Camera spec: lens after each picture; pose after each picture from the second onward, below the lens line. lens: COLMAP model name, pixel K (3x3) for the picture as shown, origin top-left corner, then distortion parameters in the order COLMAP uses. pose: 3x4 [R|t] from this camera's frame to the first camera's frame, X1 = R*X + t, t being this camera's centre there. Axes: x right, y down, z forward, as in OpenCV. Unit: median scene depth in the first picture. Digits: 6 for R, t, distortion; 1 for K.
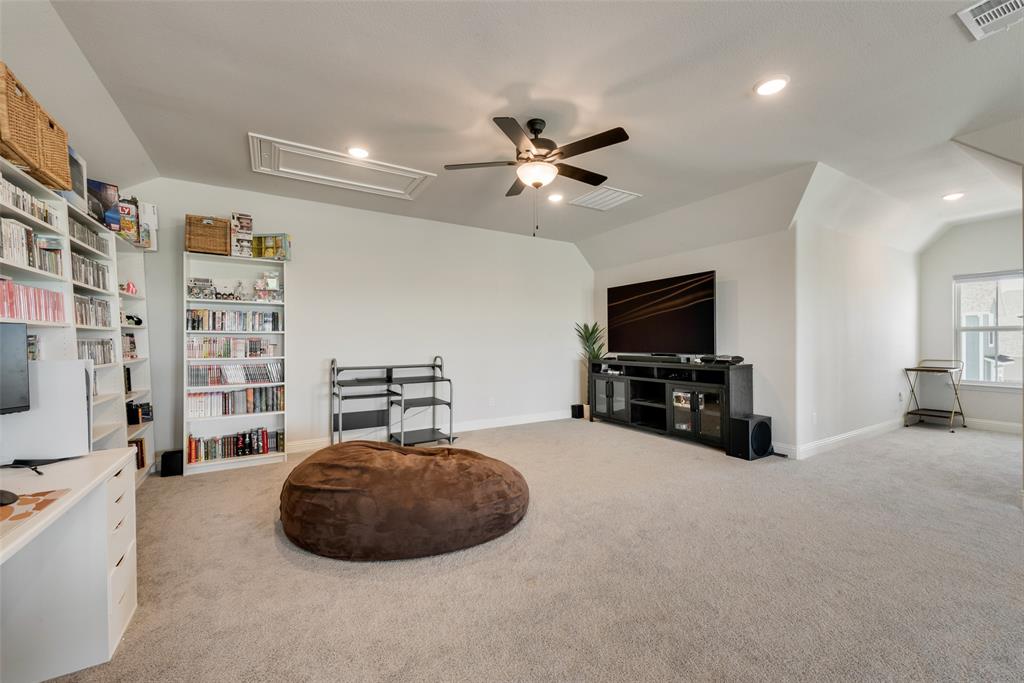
lens RADIAL K [[408.4, 0, 512.5], [0, 408.4, 342.5], [0, 0, 1]] dist [0.002659, 0.000318]
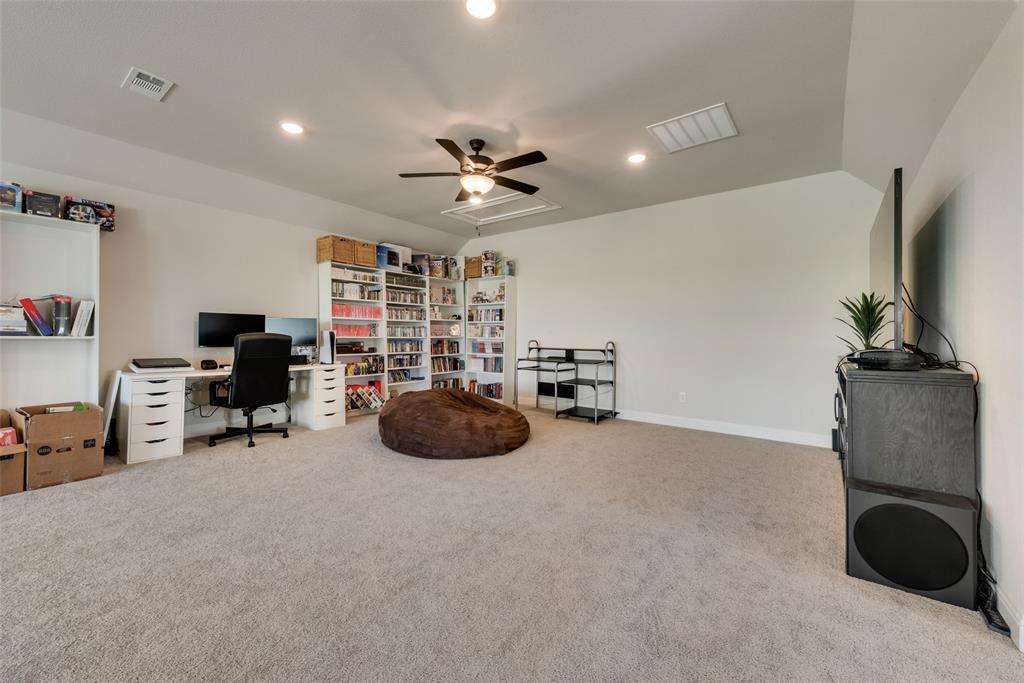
lens RADIAL K [[408.4, 0, 510.8], [0, 408.4, 337.6], [0, 0, 1]] dist [0.002659, 0.000318]
pose [[0.360710, 0.011449, -0.932608, 0.889751], [-0.010766, 0.999909, 0.008111, 0.022192], [0.932616, 0.007114, 0.360800, 0.479024]]
